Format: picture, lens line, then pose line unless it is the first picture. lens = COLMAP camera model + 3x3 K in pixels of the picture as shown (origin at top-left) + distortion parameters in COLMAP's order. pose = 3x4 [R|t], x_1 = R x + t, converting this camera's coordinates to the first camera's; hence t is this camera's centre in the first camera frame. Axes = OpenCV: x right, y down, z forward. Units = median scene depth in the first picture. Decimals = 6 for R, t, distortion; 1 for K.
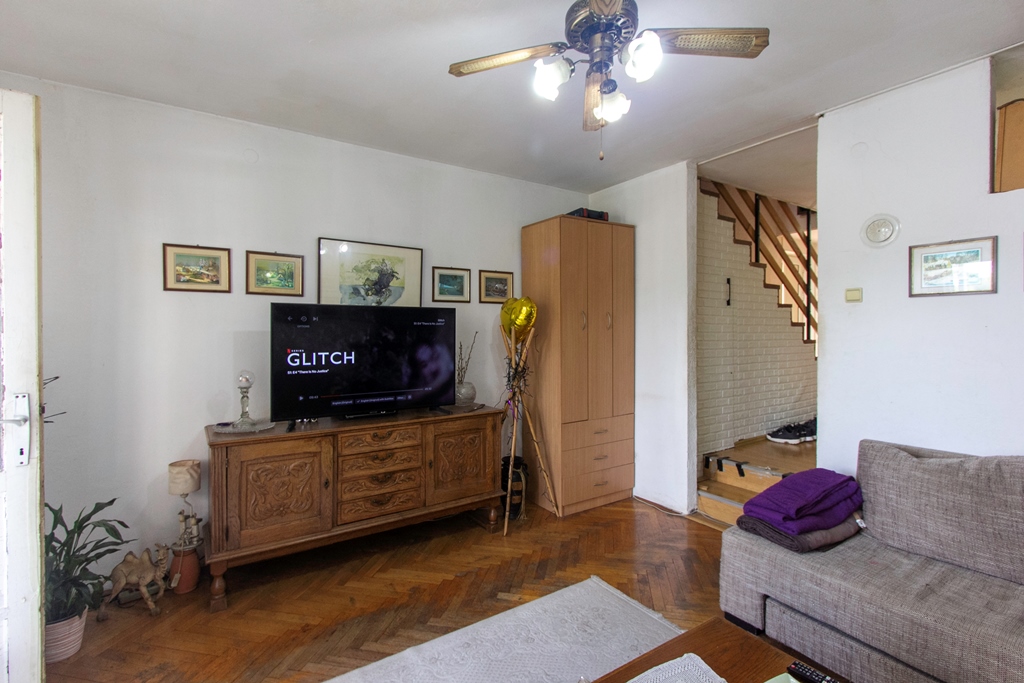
lens RADIAL K [[480.7, 0, 508.8], [0, 480.7, 331.9], [0, 0, 1]] dist [0.002155, 0.000090]
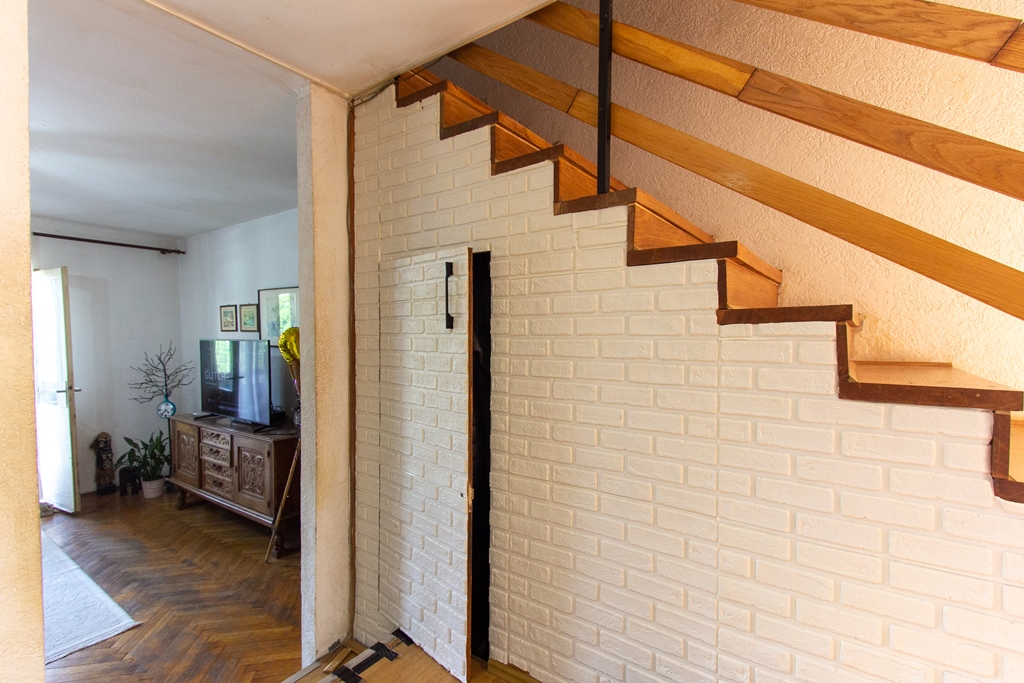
lens RADIAL K [[458.6, 0, 554.8], [0, 458.6, 341.4], [0, 0, 1]] dist [0.000415, -0.000517]
pose [[0.400381, 0.017837, -0.916175, 1.028854], [-0.000198, 0.999812, 0.019379, -0.058841], [0.916349, -0.007578, 0.400309, 1.076657]]
